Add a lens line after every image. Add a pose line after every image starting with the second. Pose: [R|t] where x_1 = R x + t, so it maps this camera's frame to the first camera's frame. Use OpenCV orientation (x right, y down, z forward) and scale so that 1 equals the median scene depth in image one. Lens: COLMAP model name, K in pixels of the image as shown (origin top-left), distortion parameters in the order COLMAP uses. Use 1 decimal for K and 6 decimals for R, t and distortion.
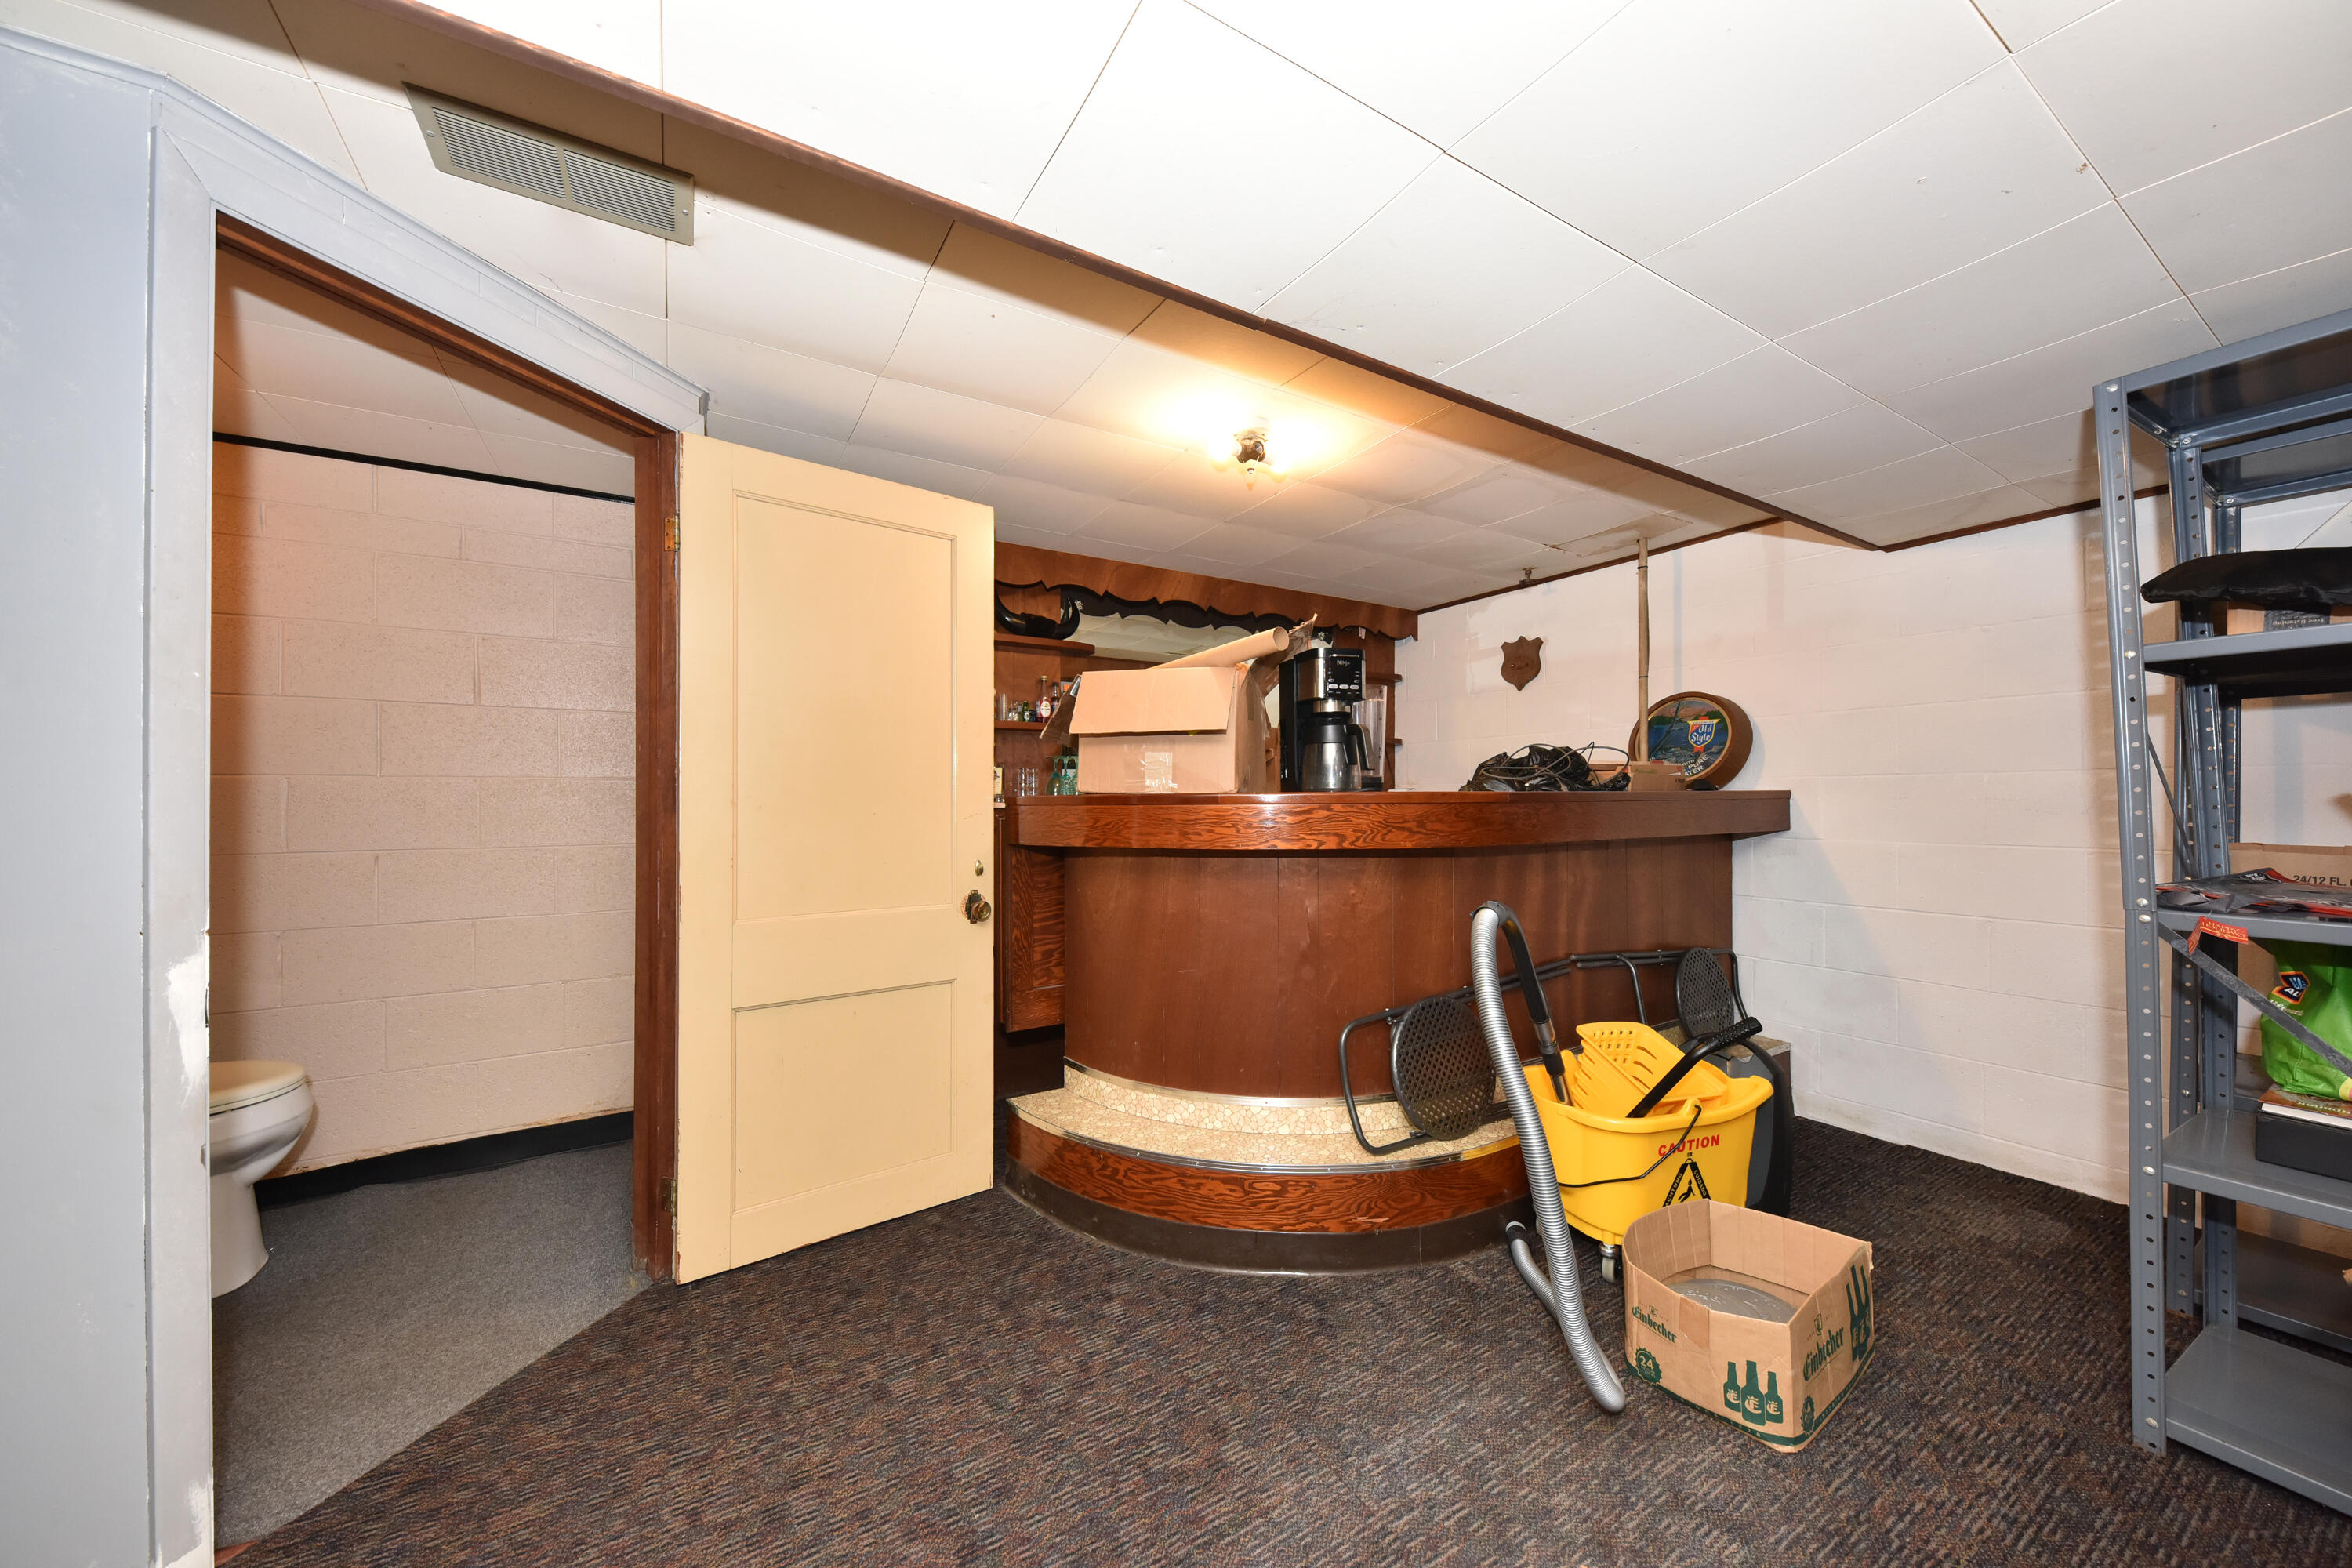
lens RADIAL K [[830.2, 0, 1182.2], [0, 830.2, 791.0], [0, 0, 1]] dist [-0.001353, -0.000157]
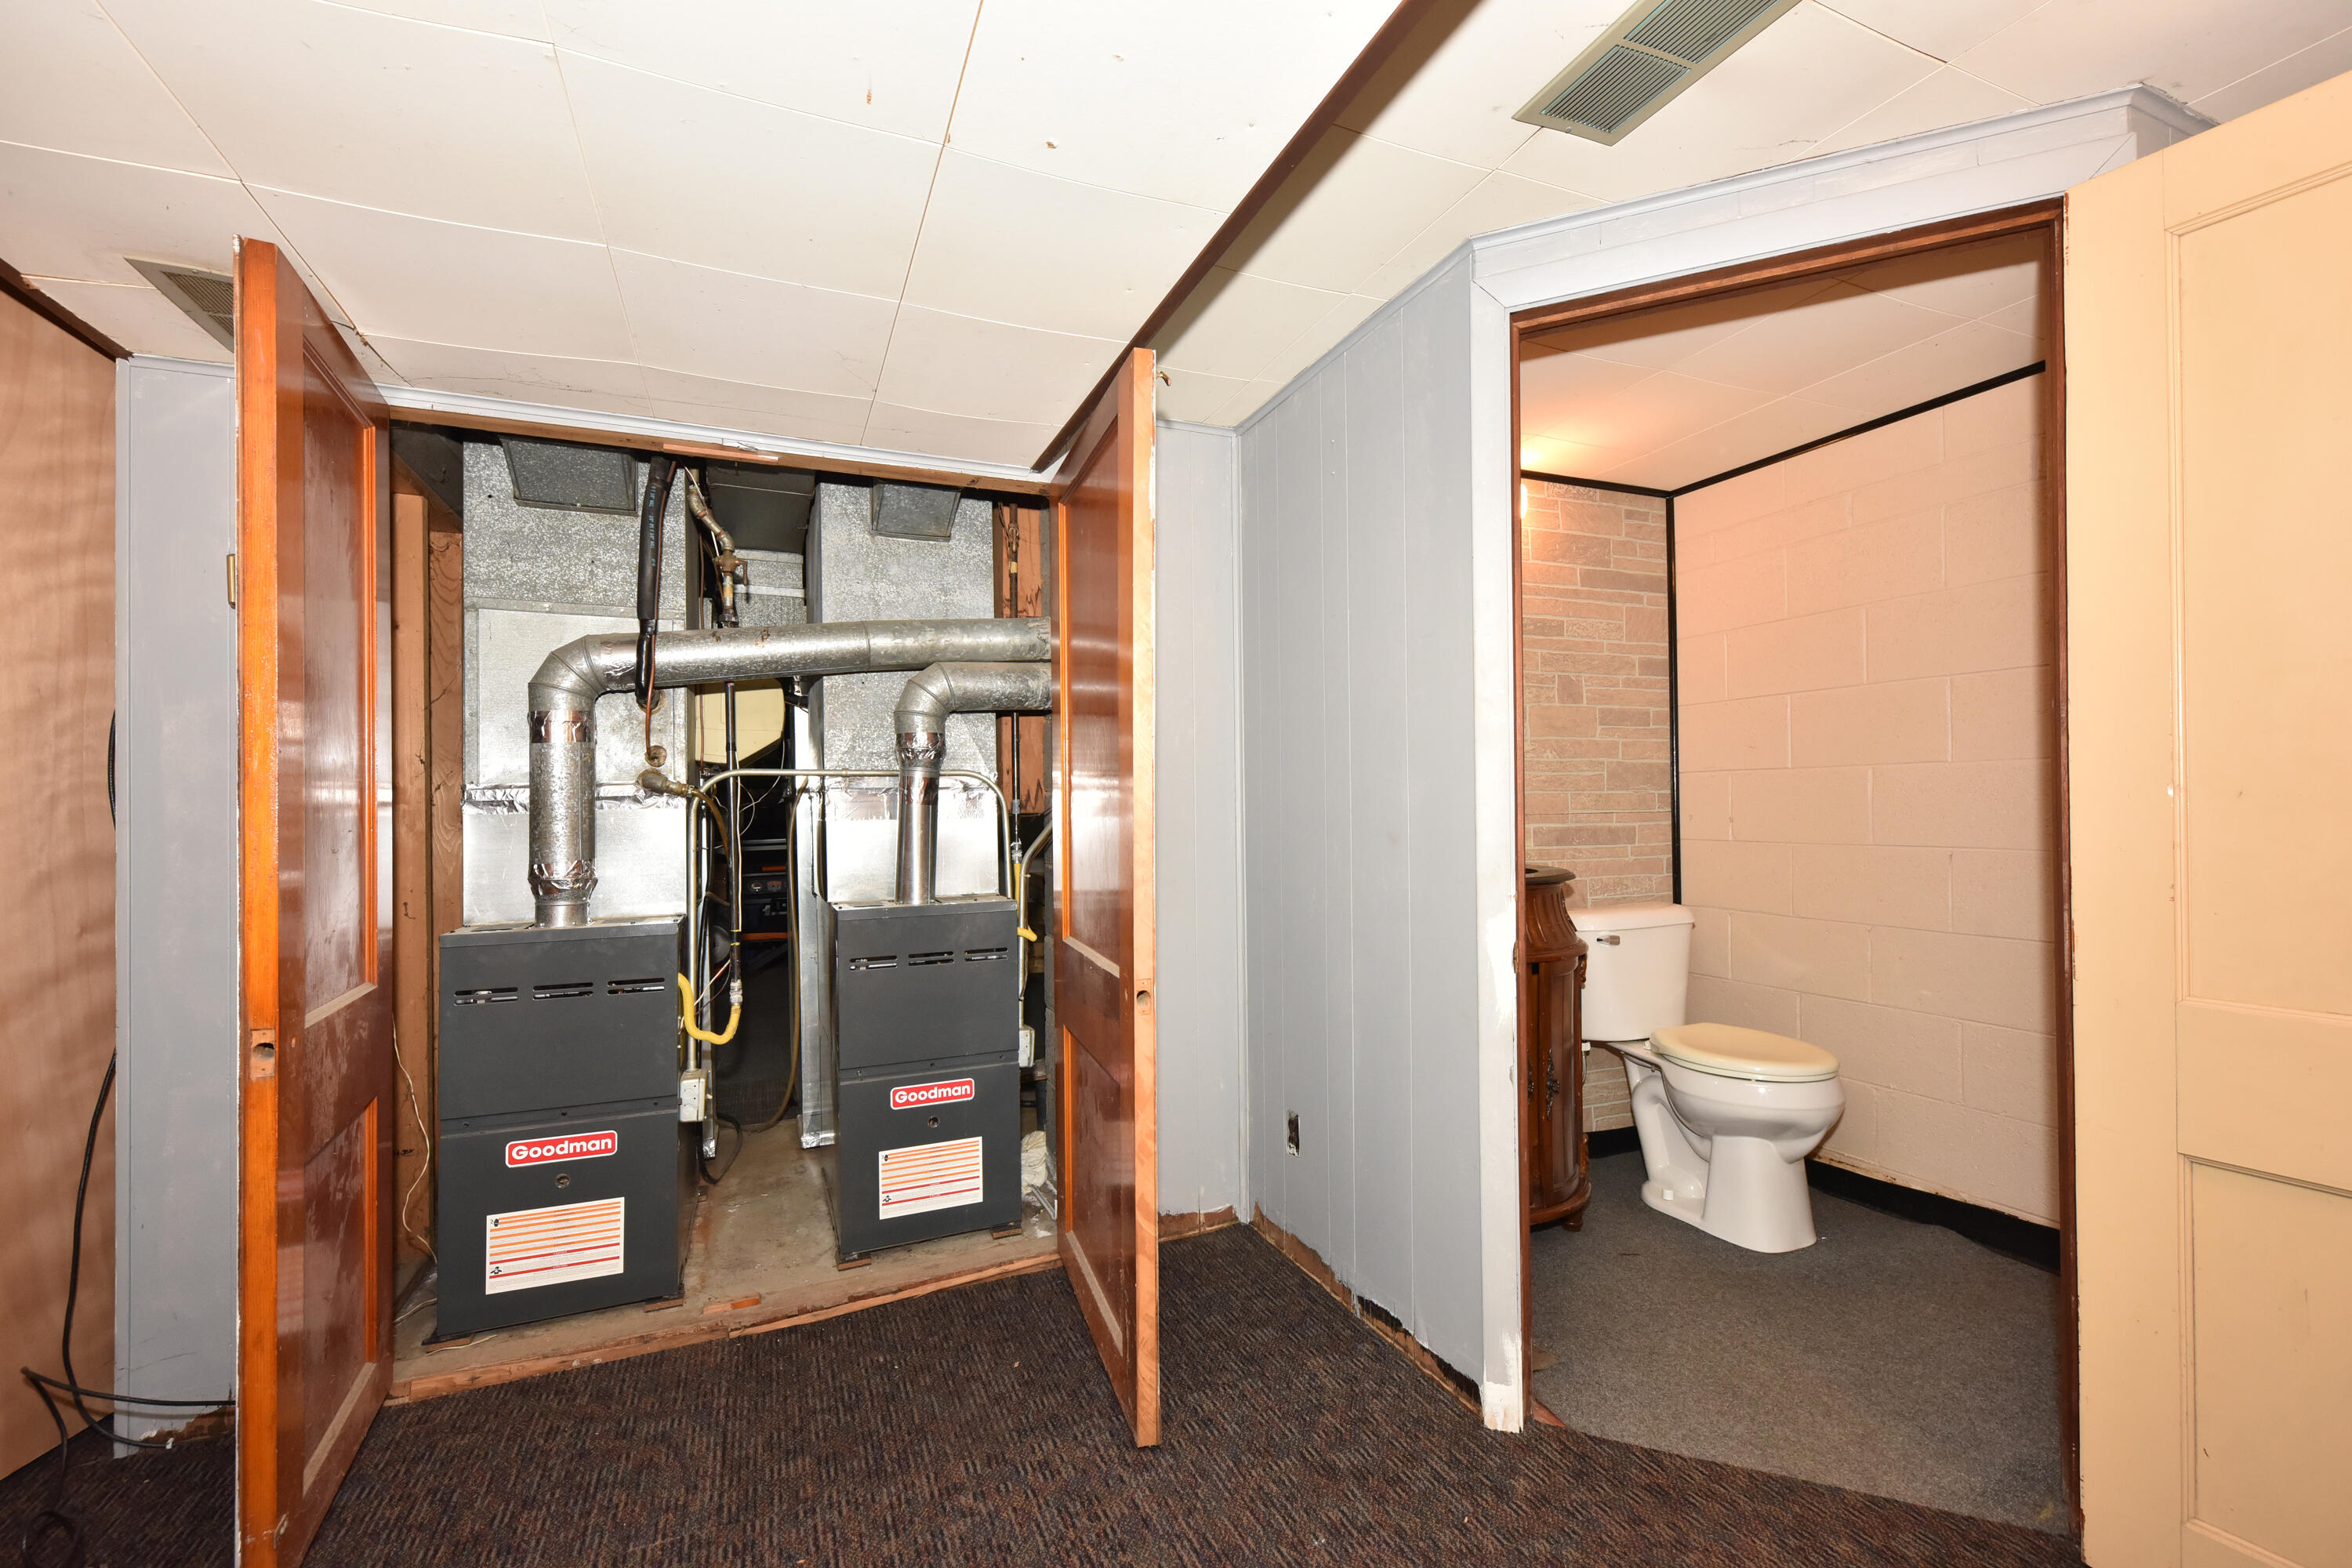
lens RADIAL K [[1005.0, 0, 1181.9], [0, 1005.0, 790.0], [0, 0, 1]] dist [0.002585, 0.000082]
pose [[-0.138669, -0.007583, -0.990310, 0.284898], [0.021277, 0.999717, -0.010634, 0.011107], [0.990110, -0.022545, -0.138469, 0.531910]]
